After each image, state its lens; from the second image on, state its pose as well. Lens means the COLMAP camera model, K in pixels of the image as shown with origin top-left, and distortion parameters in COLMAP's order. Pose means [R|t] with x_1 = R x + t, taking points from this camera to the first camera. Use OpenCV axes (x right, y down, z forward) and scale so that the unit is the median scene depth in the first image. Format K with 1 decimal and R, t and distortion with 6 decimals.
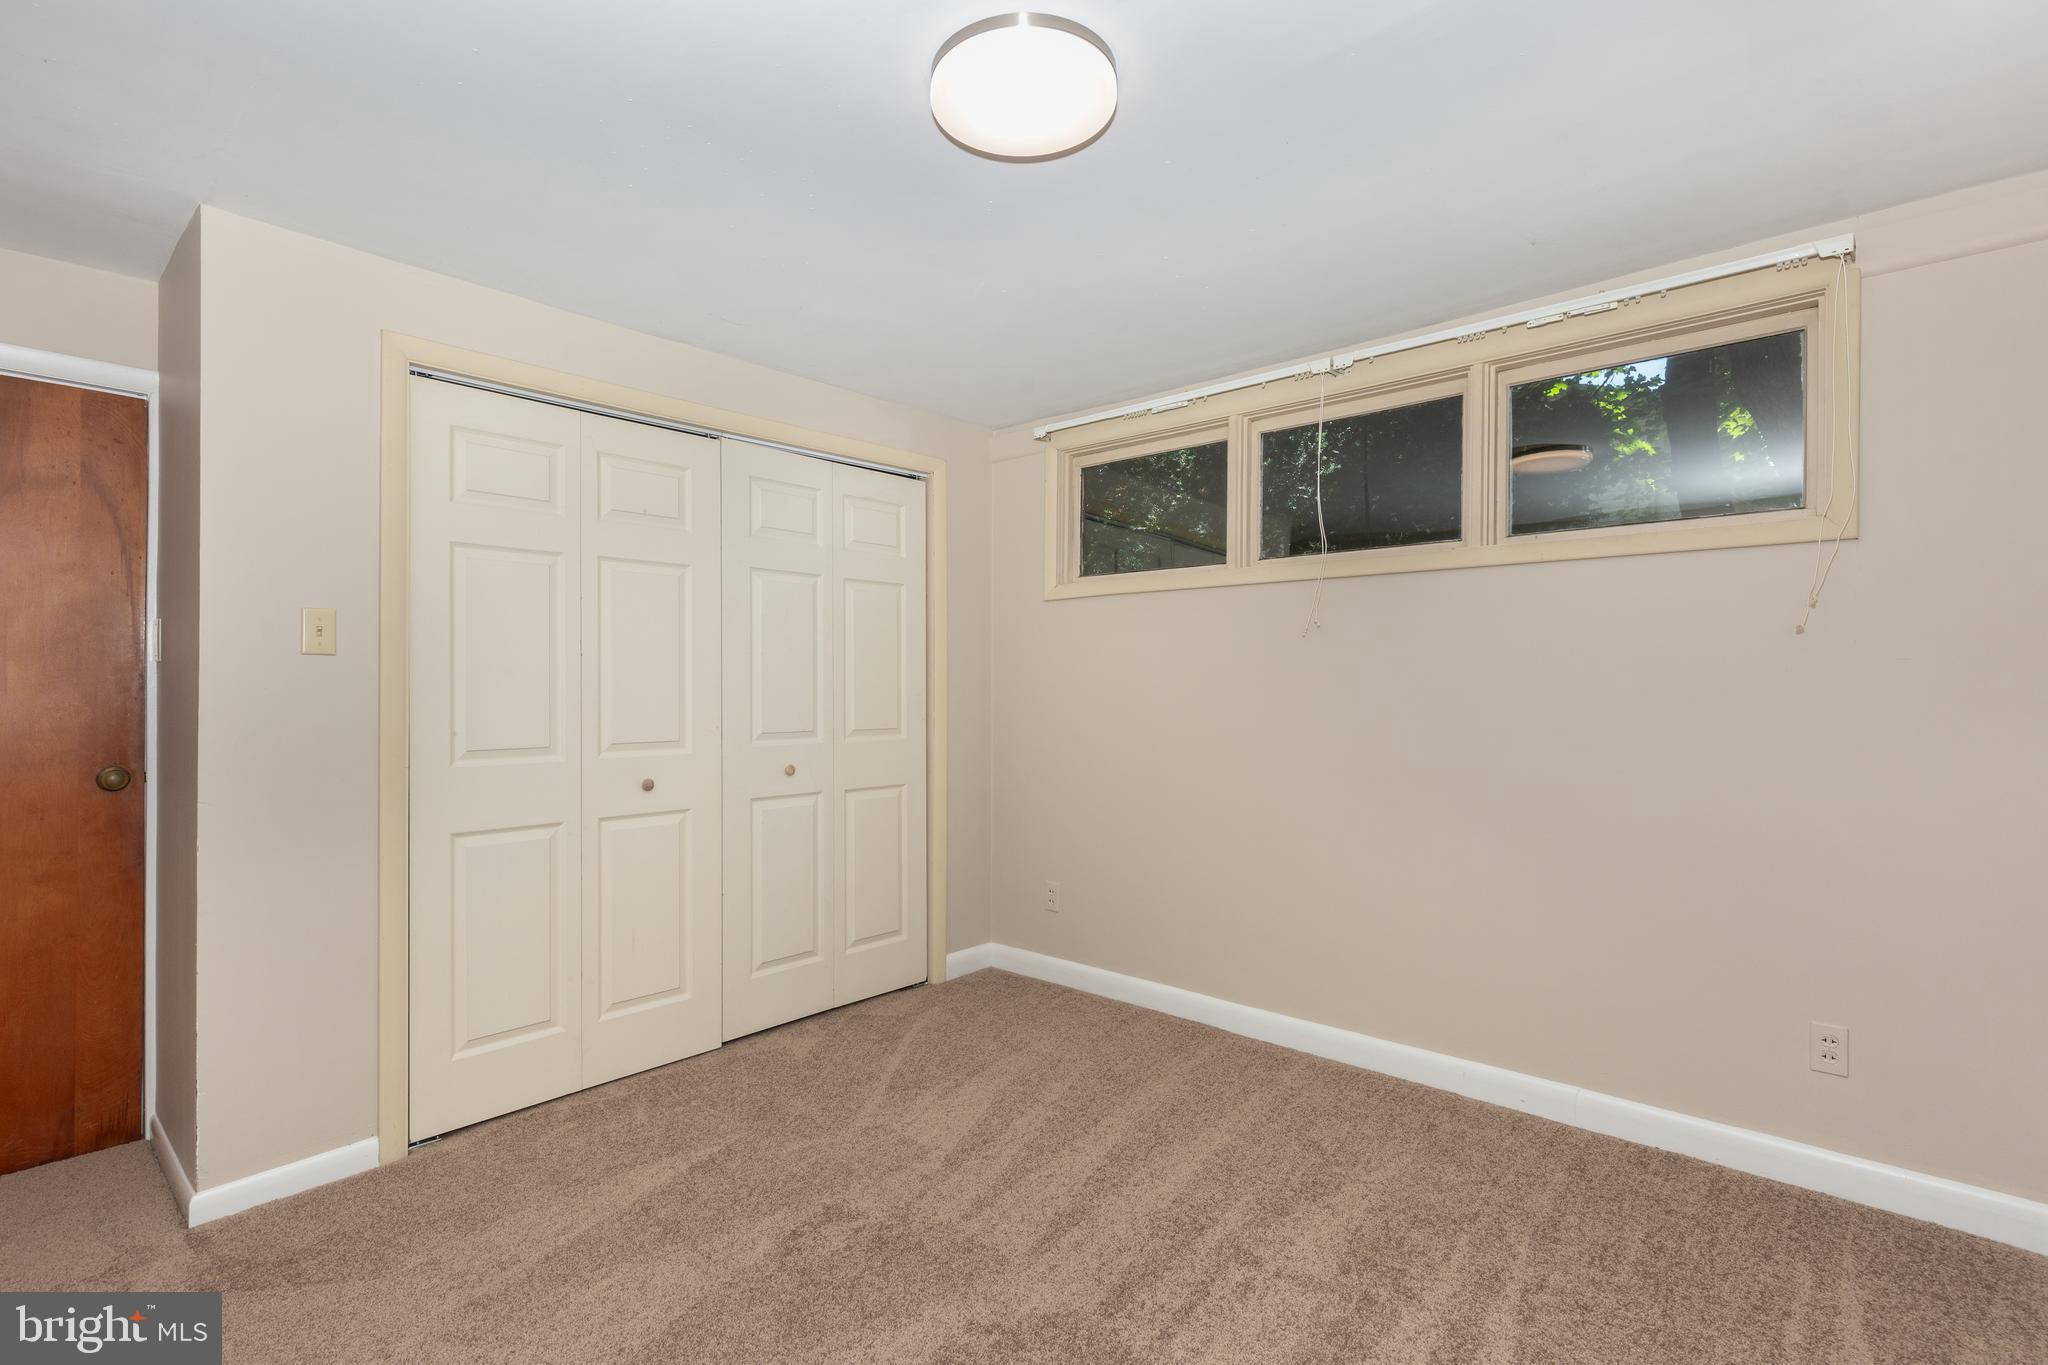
lens RADIAL K [[940.0, 0, 1020.1], [0, 940.0, 686.3], [0, 0, 1]] dist [-0.000489, -0.000709]
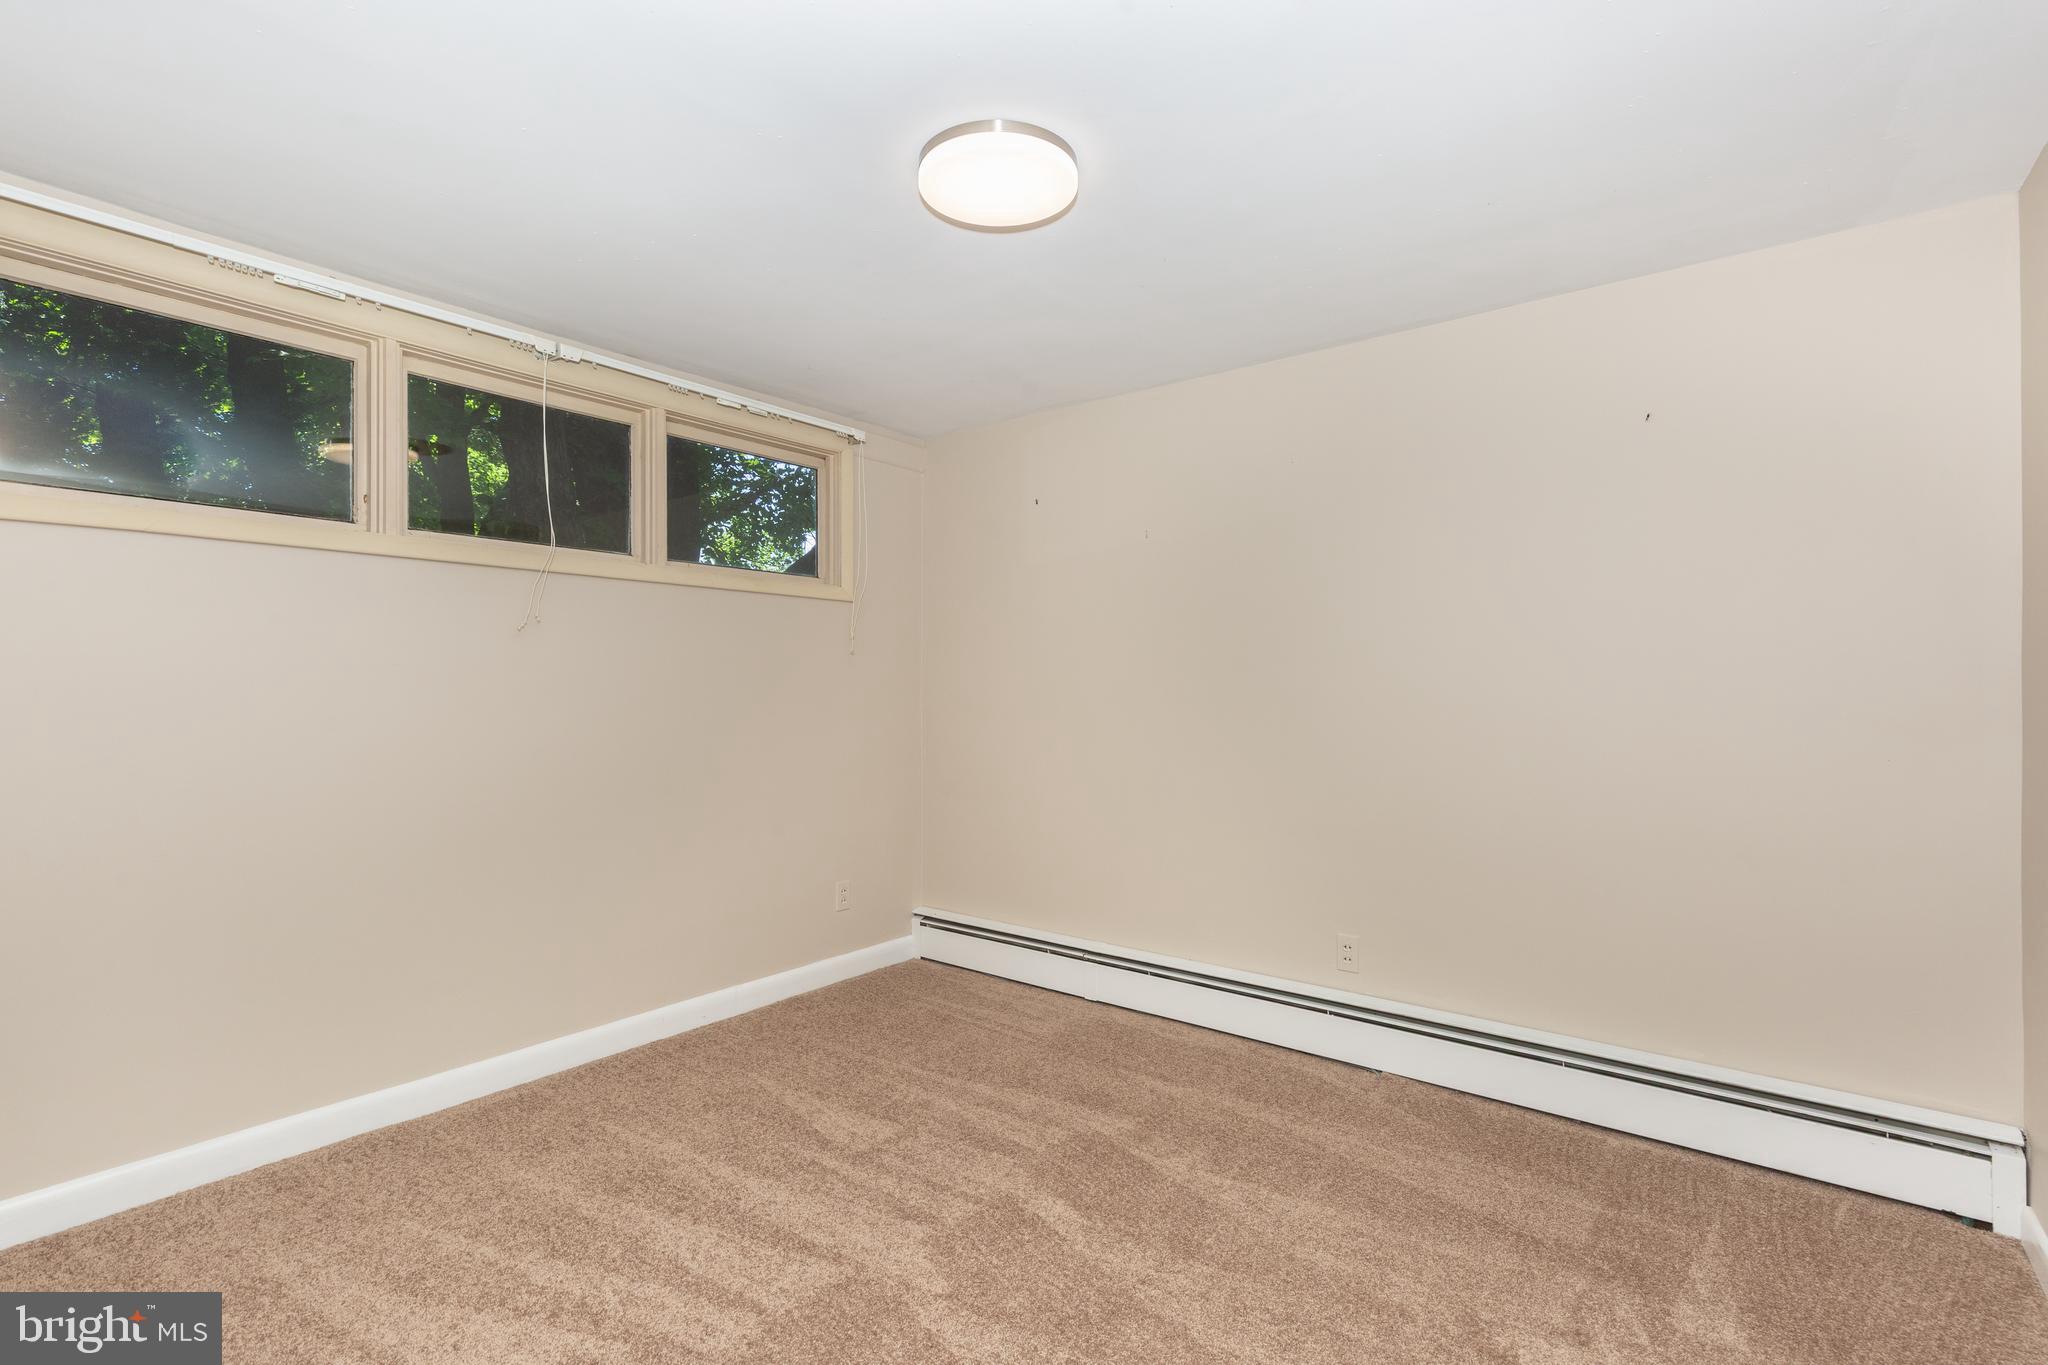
lens RADIAL K [[940.0, 0, 1024.0], [0, 940.0, 682.9], [0, 0, 1]] dist [-0.000489, -0.000709]
pose [[-0.067719, 0.002987, 0.997700, -0.697271], [-0.003633, 0.999988, -0.003241, -0.000781], [-0.997698, -0.003844, -0.067708, 0.620334]]
